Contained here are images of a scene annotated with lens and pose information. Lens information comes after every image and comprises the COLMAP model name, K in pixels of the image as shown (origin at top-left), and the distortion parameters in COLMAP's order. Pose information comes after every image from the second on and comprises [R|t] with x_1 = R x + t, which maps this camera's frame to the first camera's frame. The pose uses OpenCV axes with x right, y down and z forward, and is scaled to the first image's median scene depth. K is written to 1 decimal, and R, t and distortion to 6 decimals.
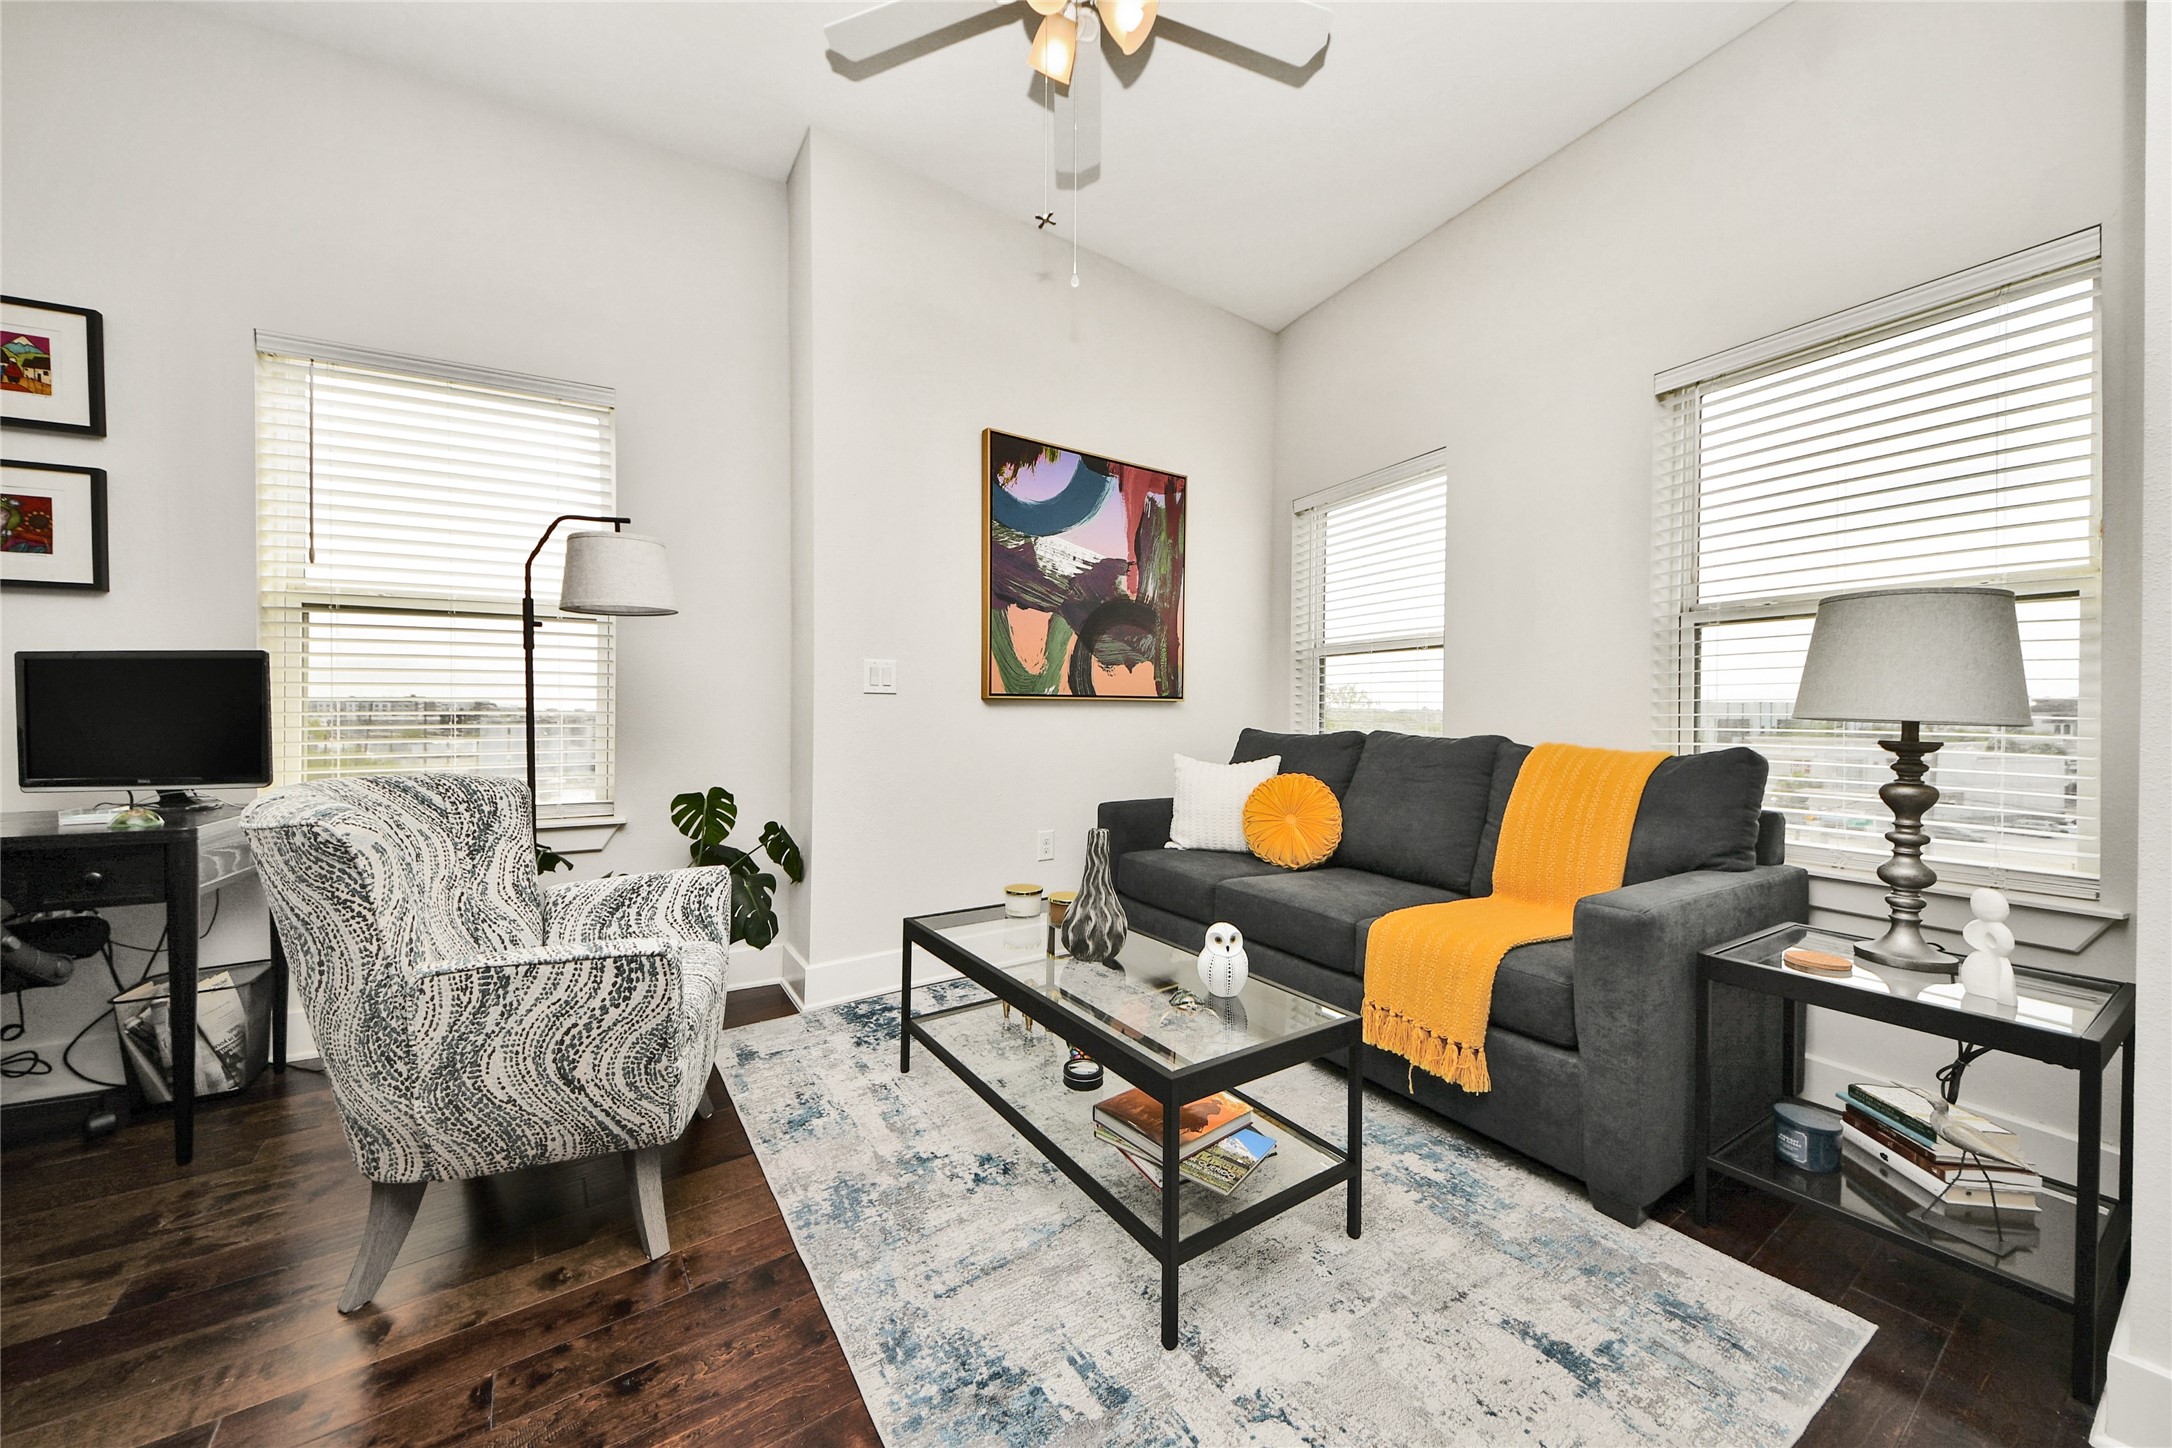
lens RADIAL K [[776.0, 0, 1080.6], [0, 776.0, 715.4], [0, 0, 1]] dist [0.038219, -0.011601]
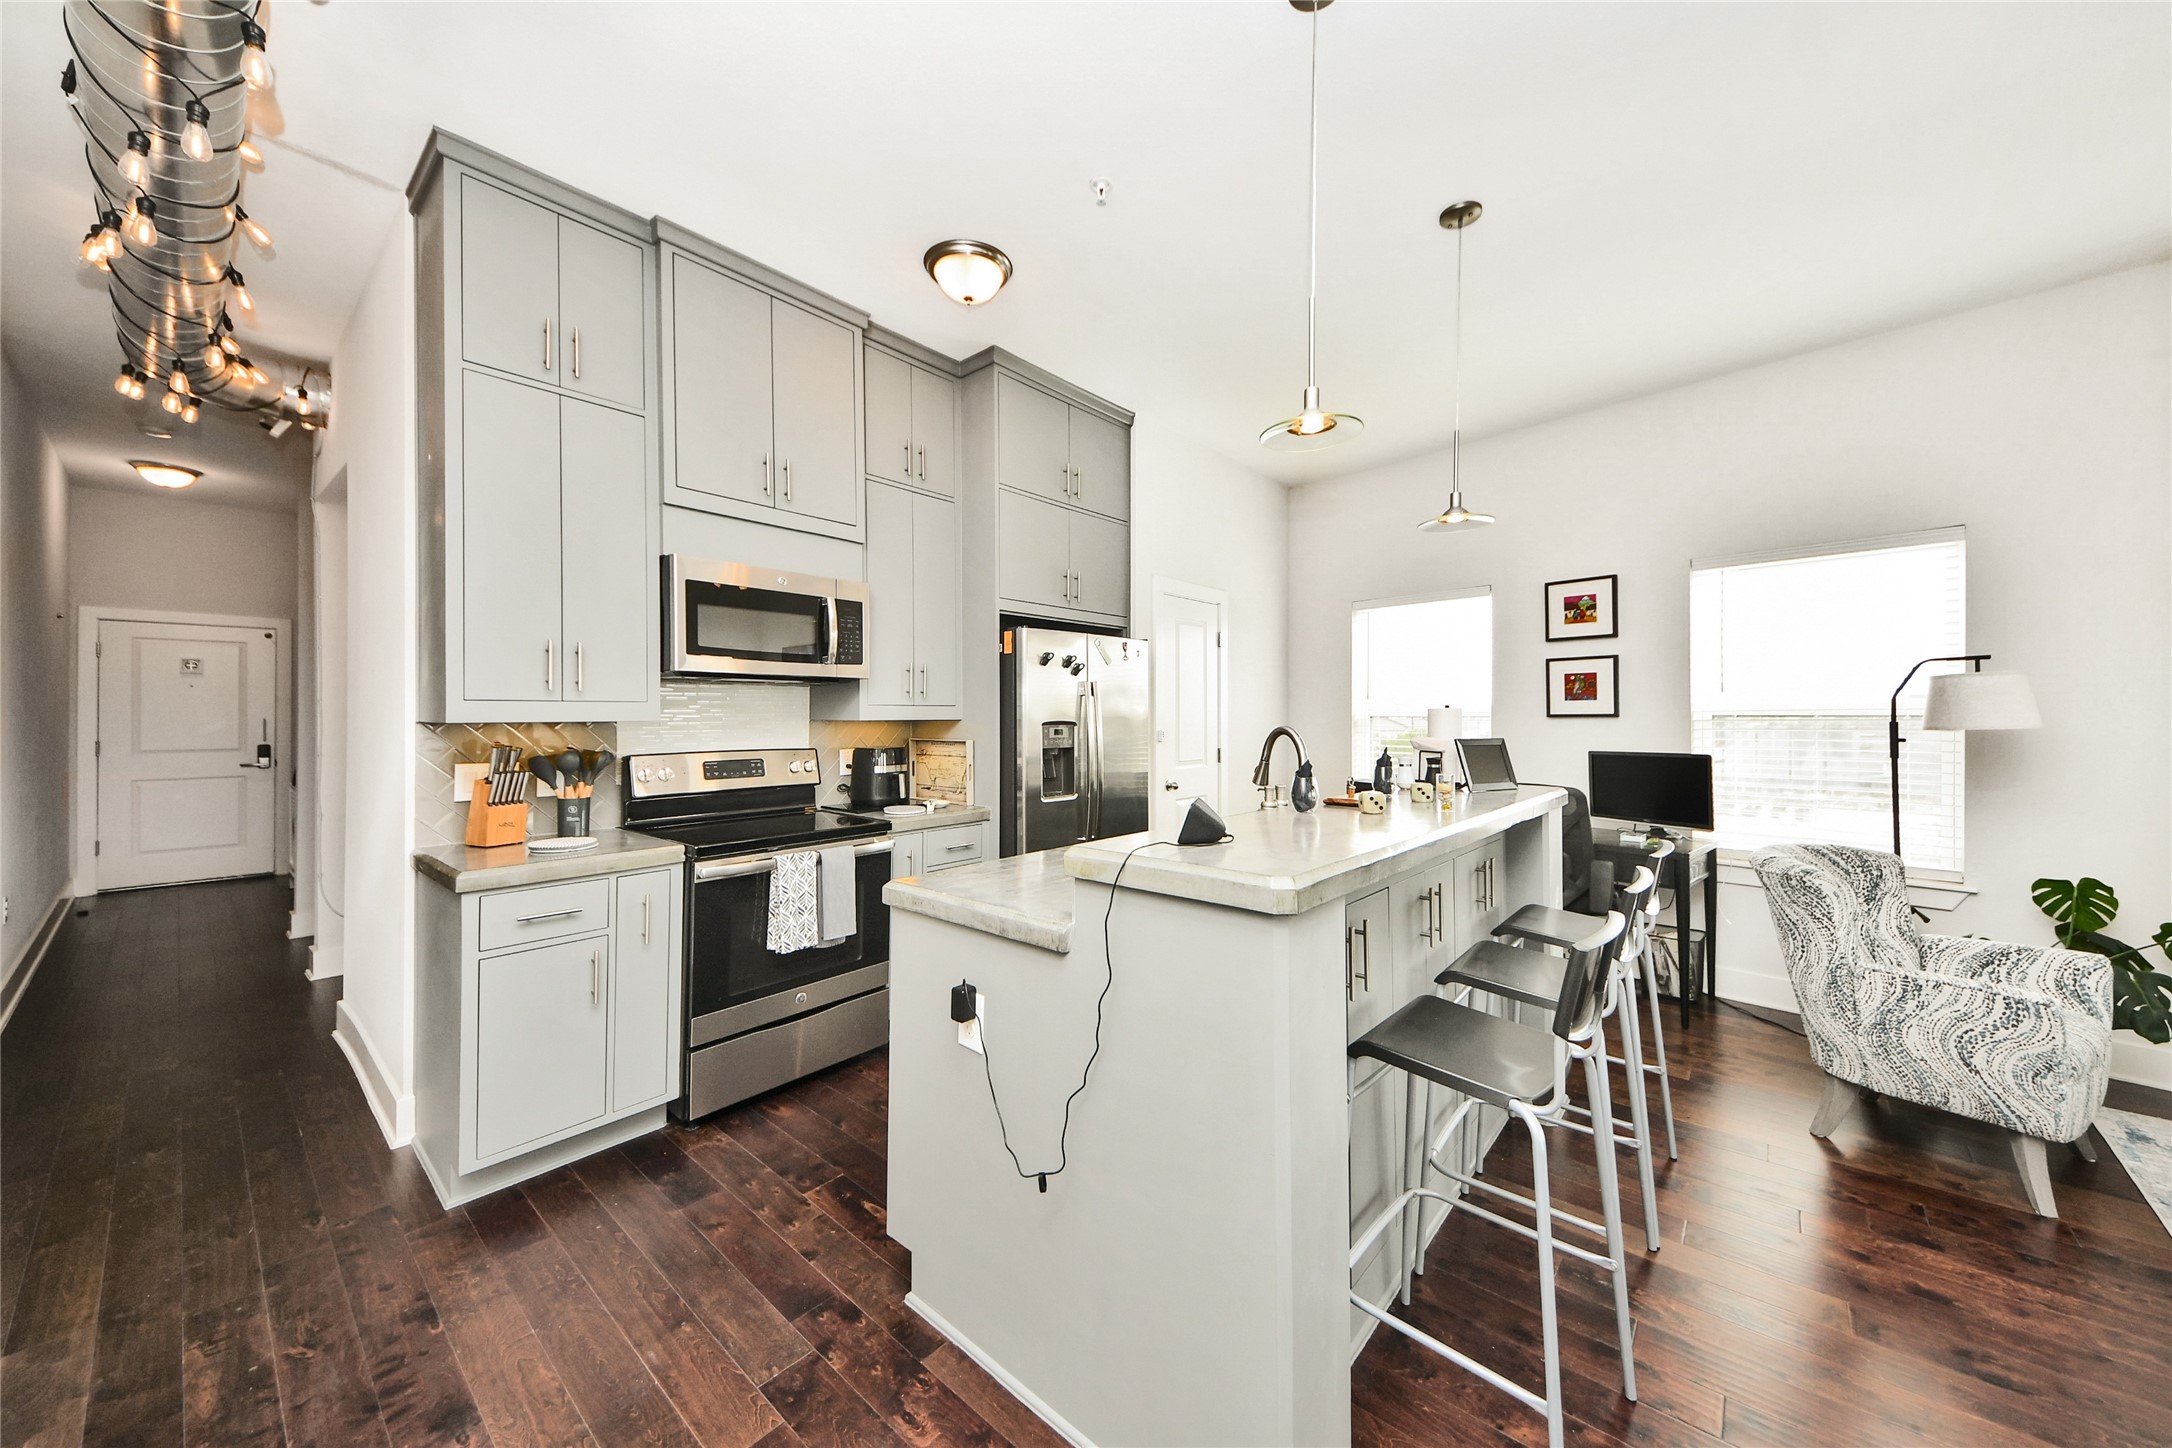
lens RADIAL K [[776.0, 0, 1080.6], [0, 776.0, 715.4], [0, 0, 1]] dist [0.038219, -0.011601]
pose [[0.240248, -0.006510, -0.970690, 0.294368], [-0.001519, 0.999974, -0.007082, -0.134821], [0.970710, 0.003176, 0.240232, -0.670397]]
